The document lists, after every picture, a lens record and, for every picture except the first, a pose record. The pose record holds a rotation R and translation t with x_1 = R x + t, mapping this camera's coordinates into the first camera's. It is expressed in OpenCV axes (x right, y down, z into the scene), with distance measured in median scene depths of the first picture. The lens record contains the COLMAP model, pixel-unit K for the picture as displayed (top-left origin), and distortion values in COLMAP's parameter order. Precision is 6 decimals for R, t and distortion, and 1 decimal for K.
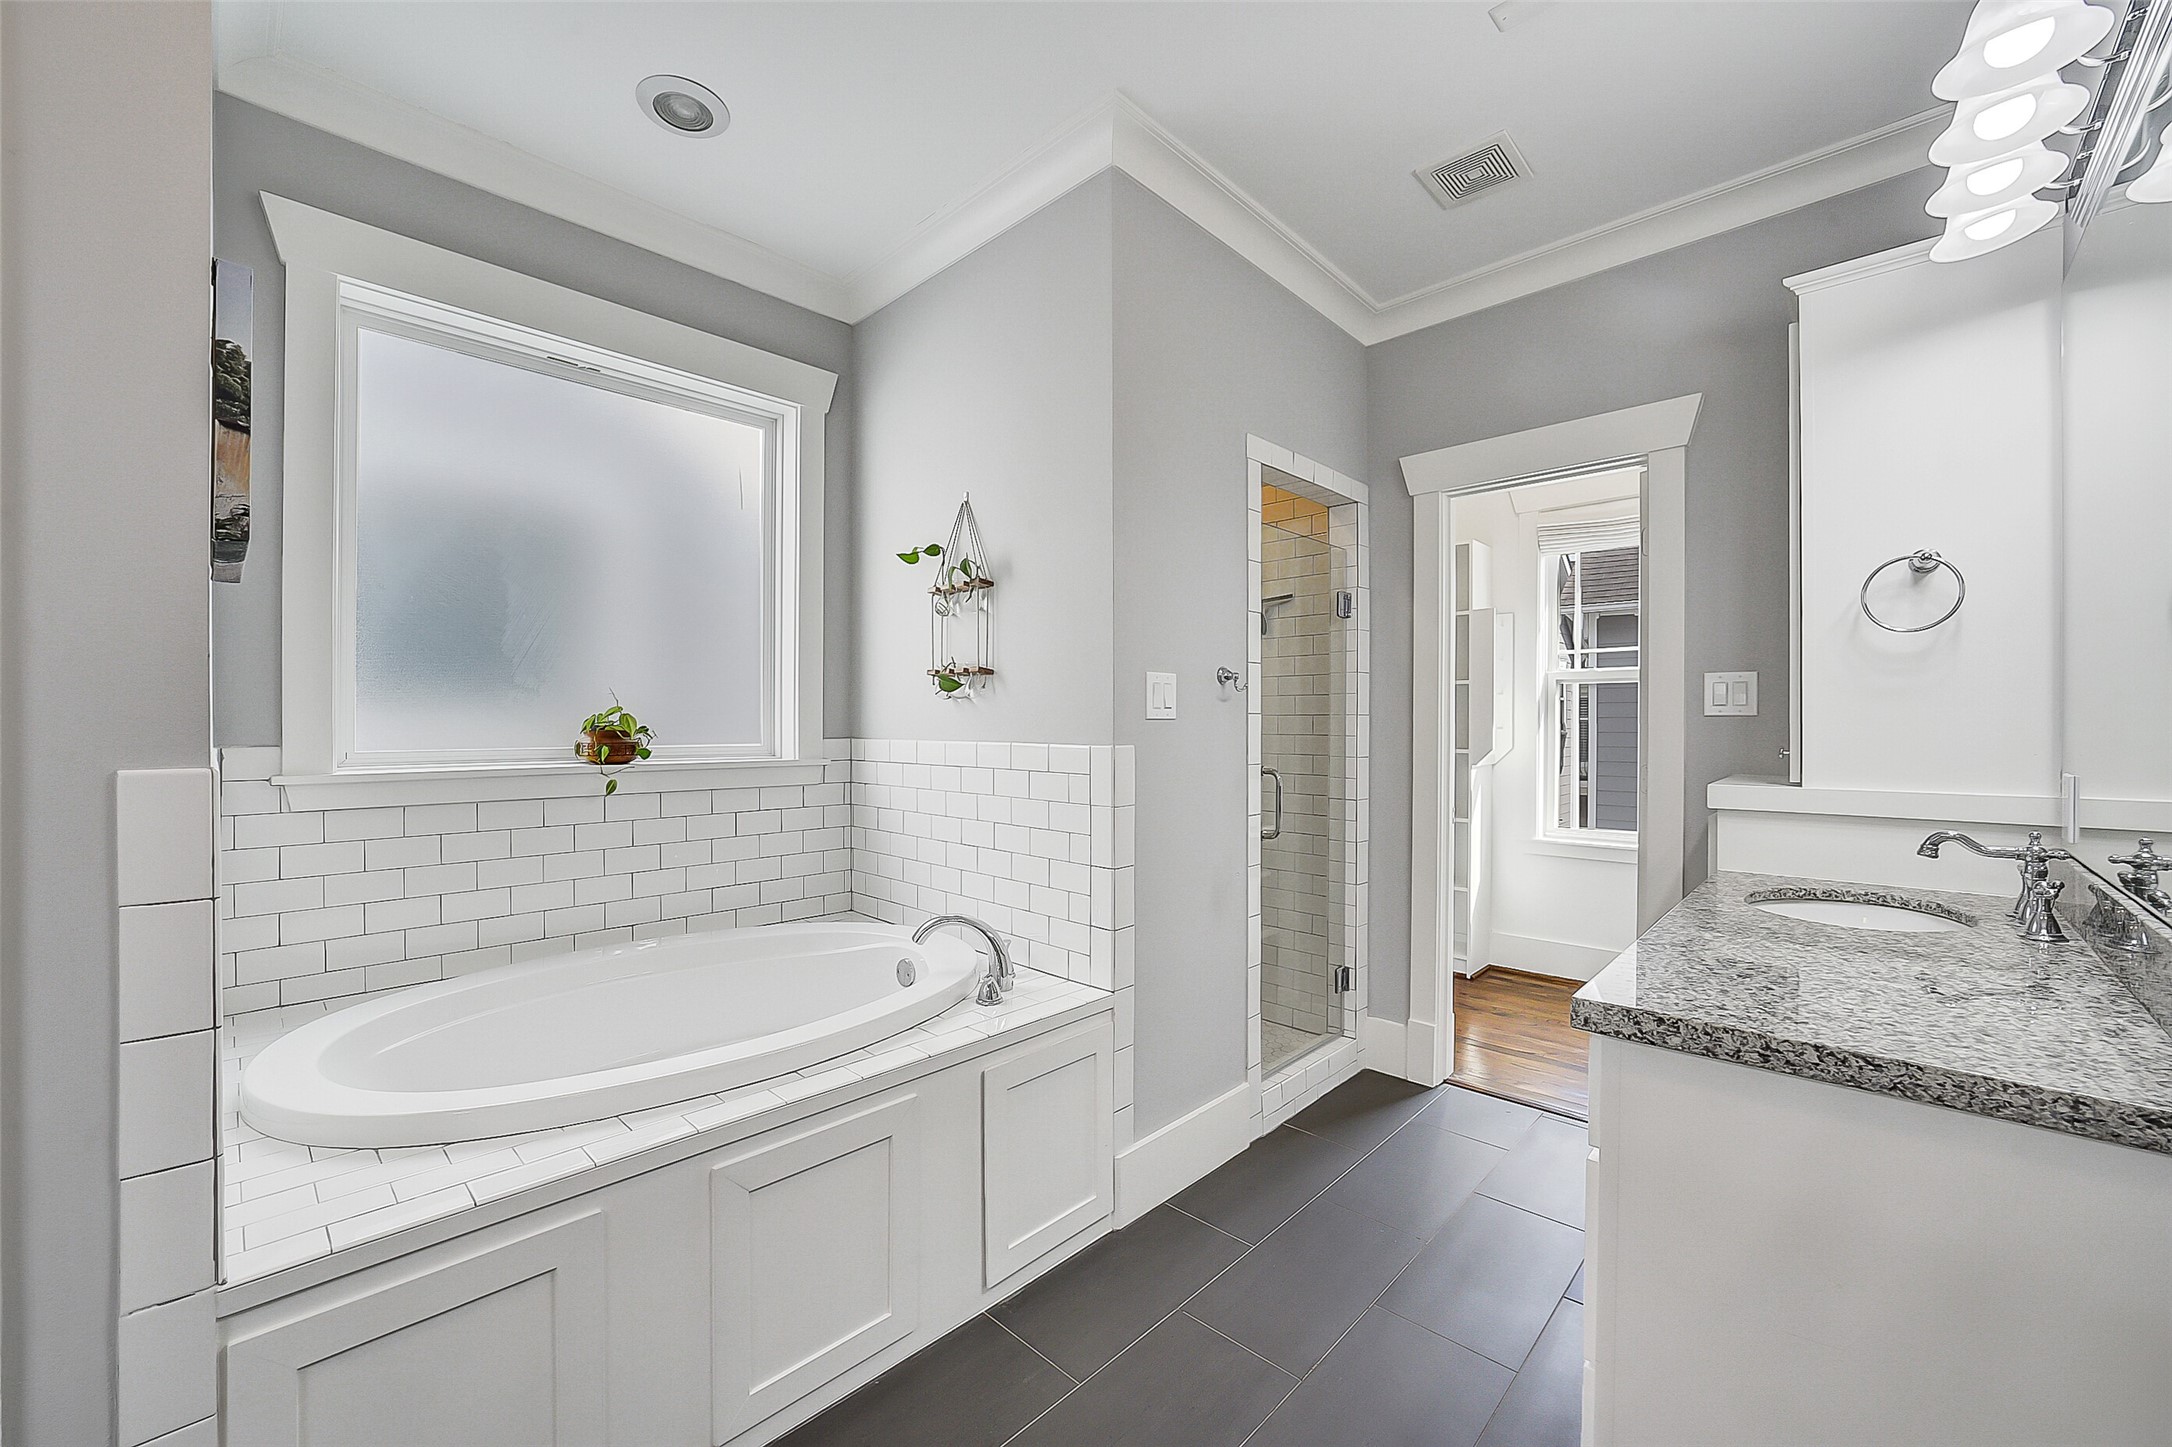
lens RADIAL K [[844.8, 0, 1088.7], [0, 844.8, 736.6], [0, 0, 1]] dist [-0.039377, 0.010387]
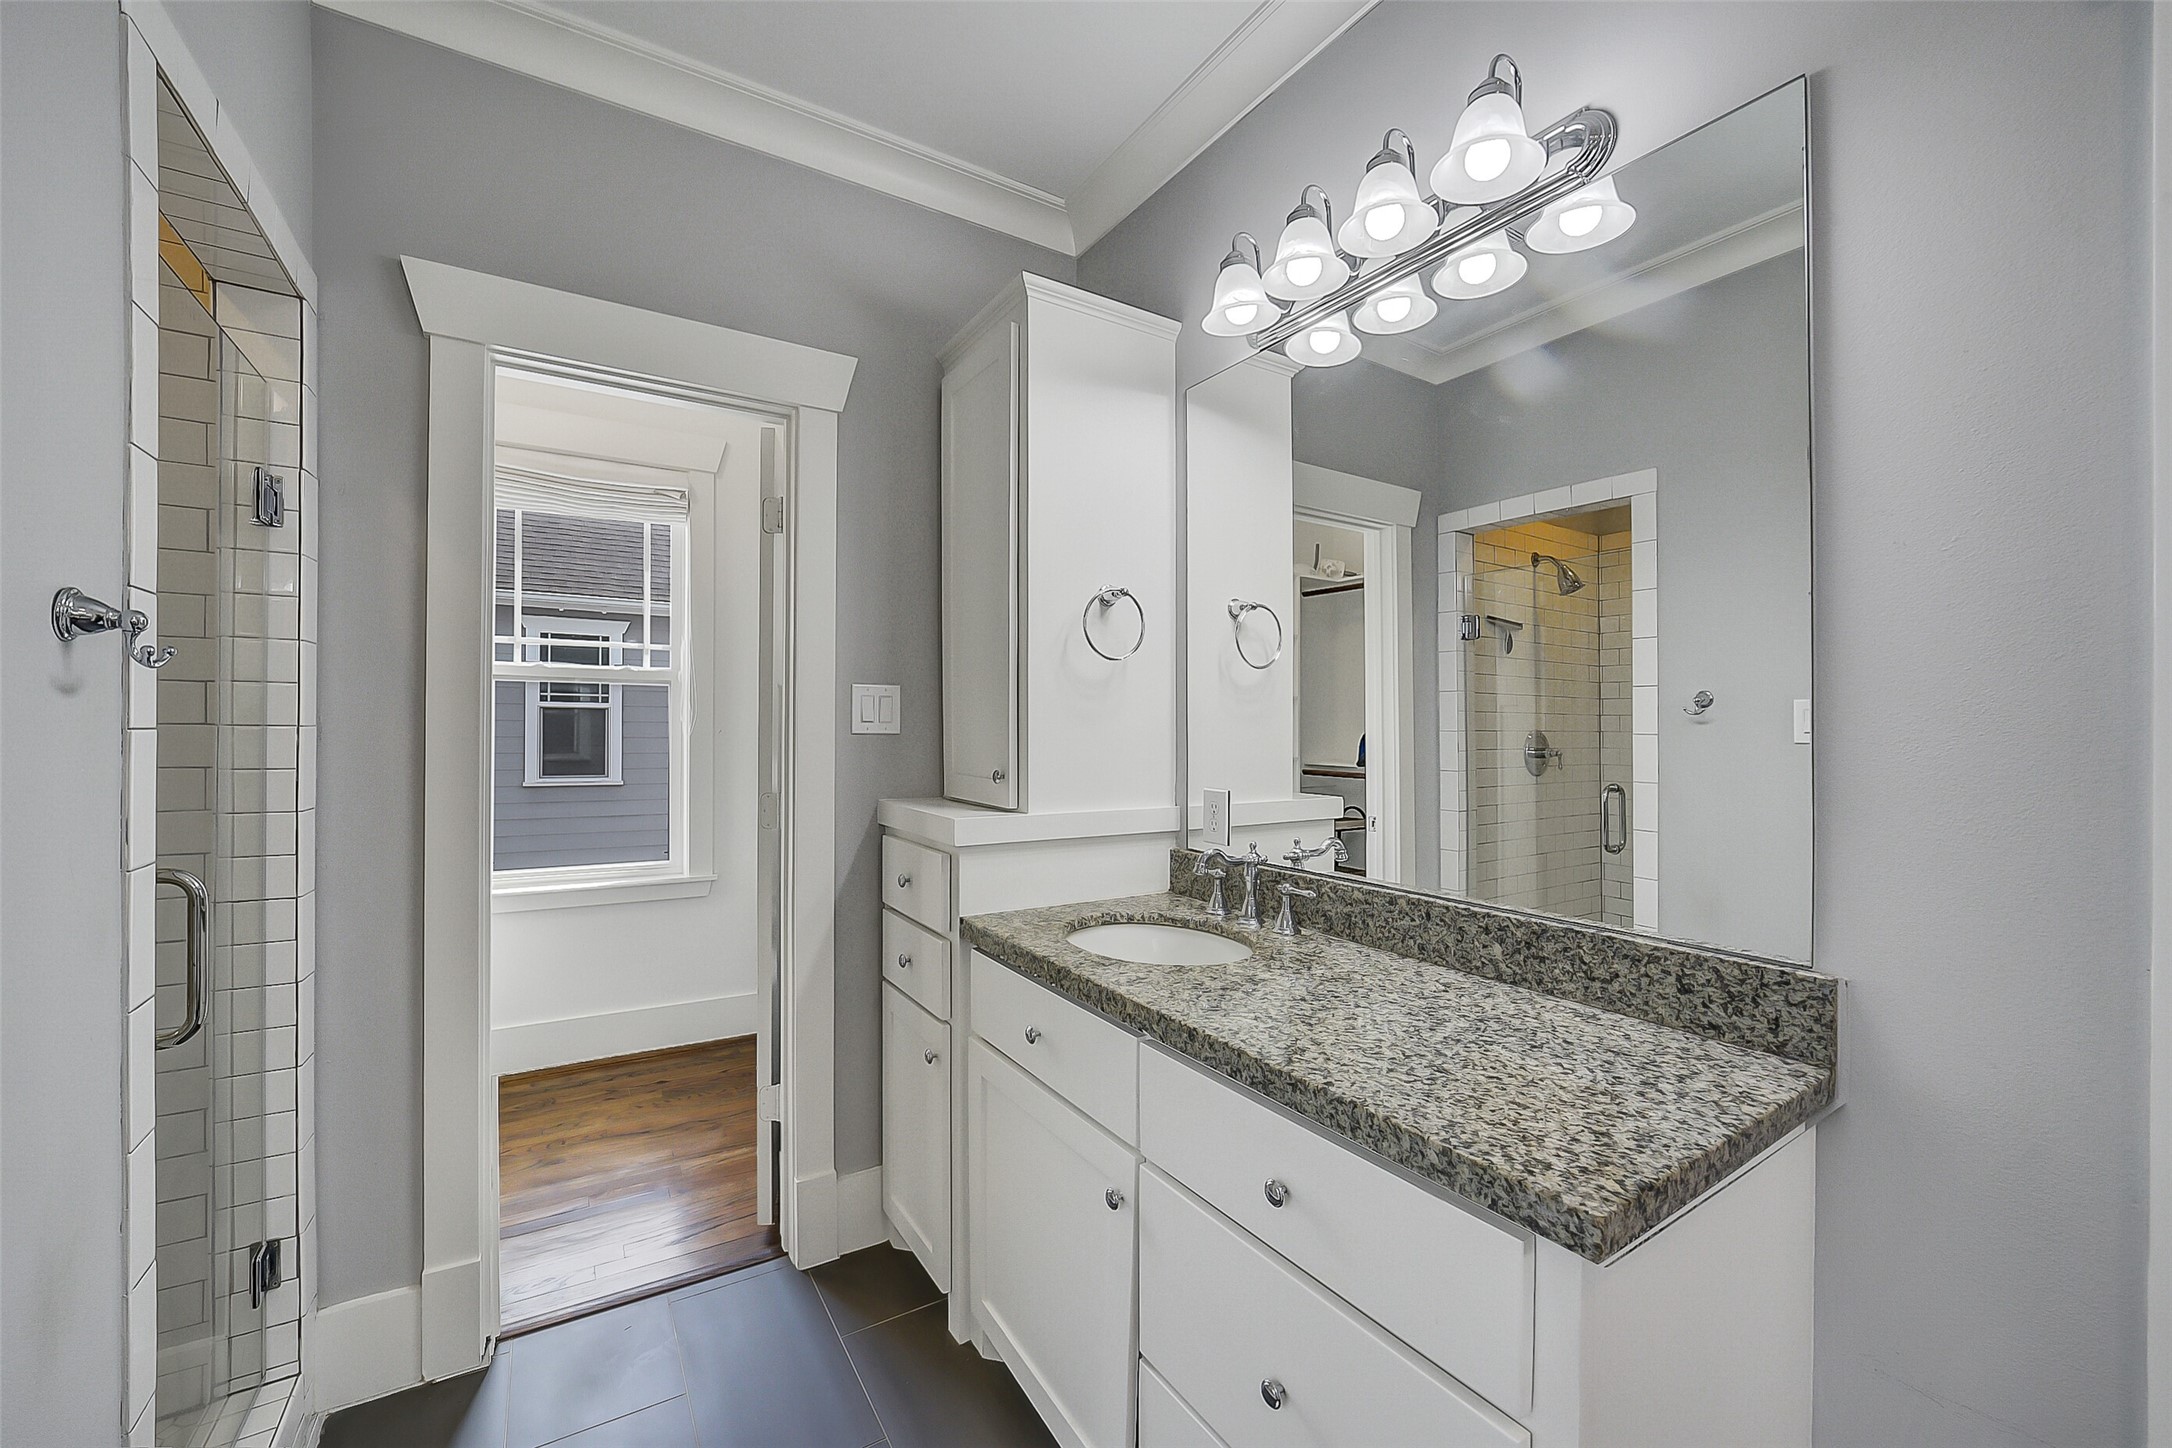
lens RADIAL K [[844.8, 0, 1088.7], [0, 844.8, 737.1], [0, 0, 1]] dist [-0.039377, 0.010387]
pose [[0.242432, -0.006783, 0.970145, -0.114334], [0.006313, 0.999965, 0.005414, -0.056644], [-0.970148, 0.004812, 0.242467, 1.271998]]
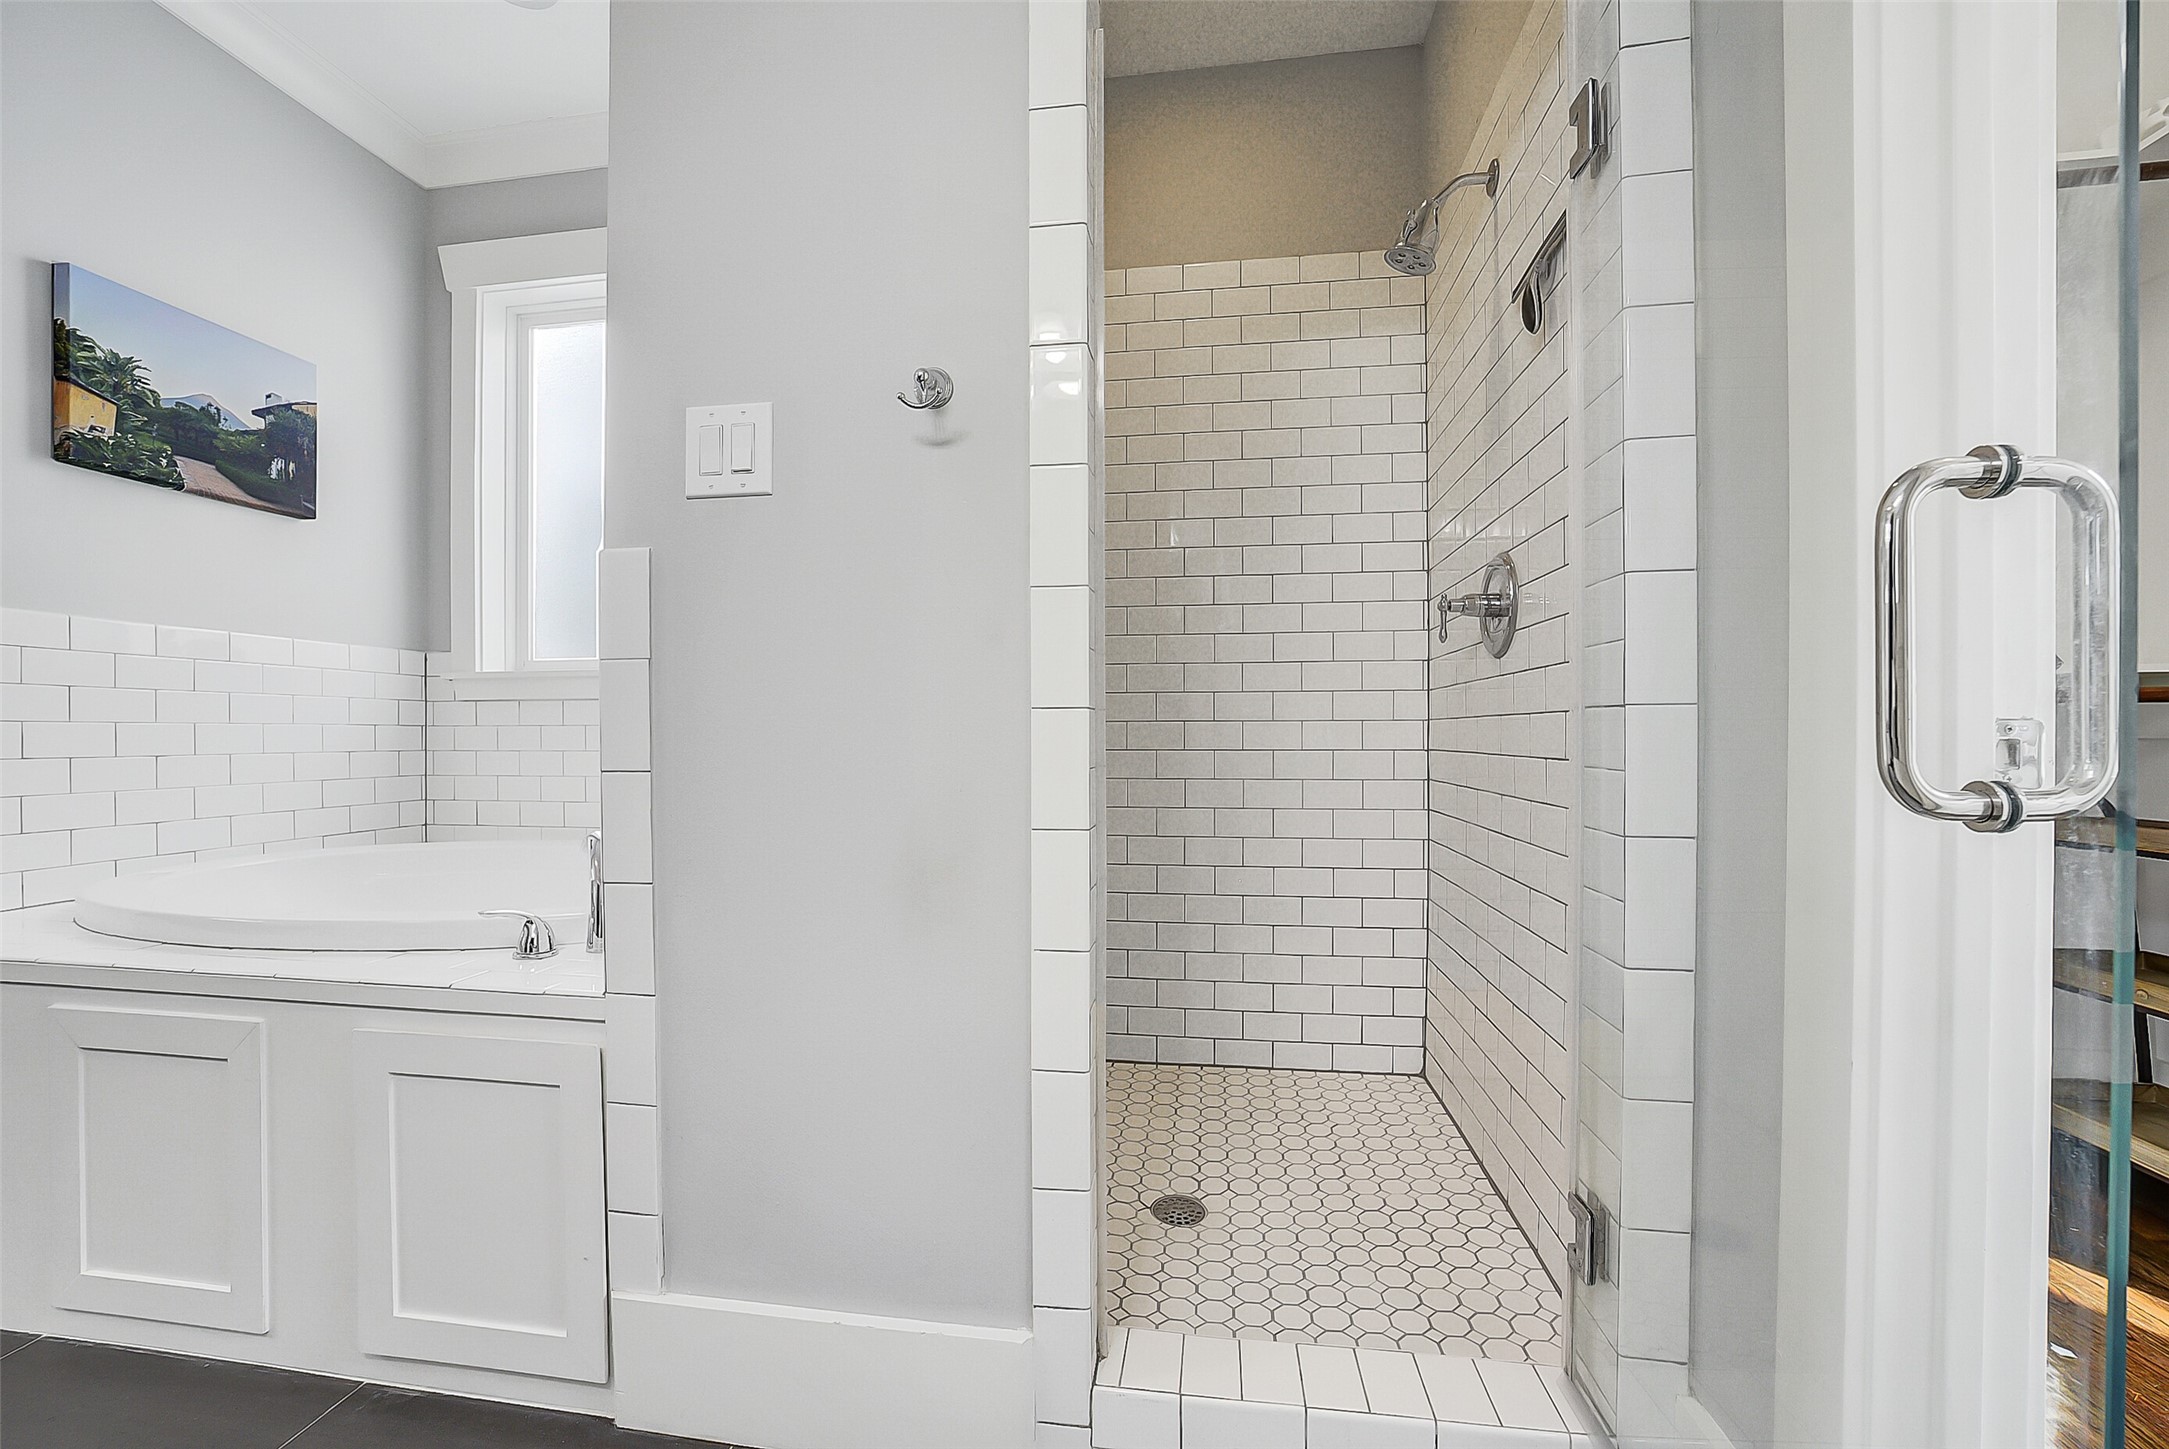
lens RADIAL K [[843.7, 0, 1087.2], [0, 843.7, 737.6], [0, 0, 1]] dist [-0.039377, 0.010387]
pose [[0.584630, 0.005869, -0.811279, 1.362953], [-0.010611, 0.999944, -0.000412, 0.270740], [0.811231, 0.008849, 0.584659, 1.928133]]
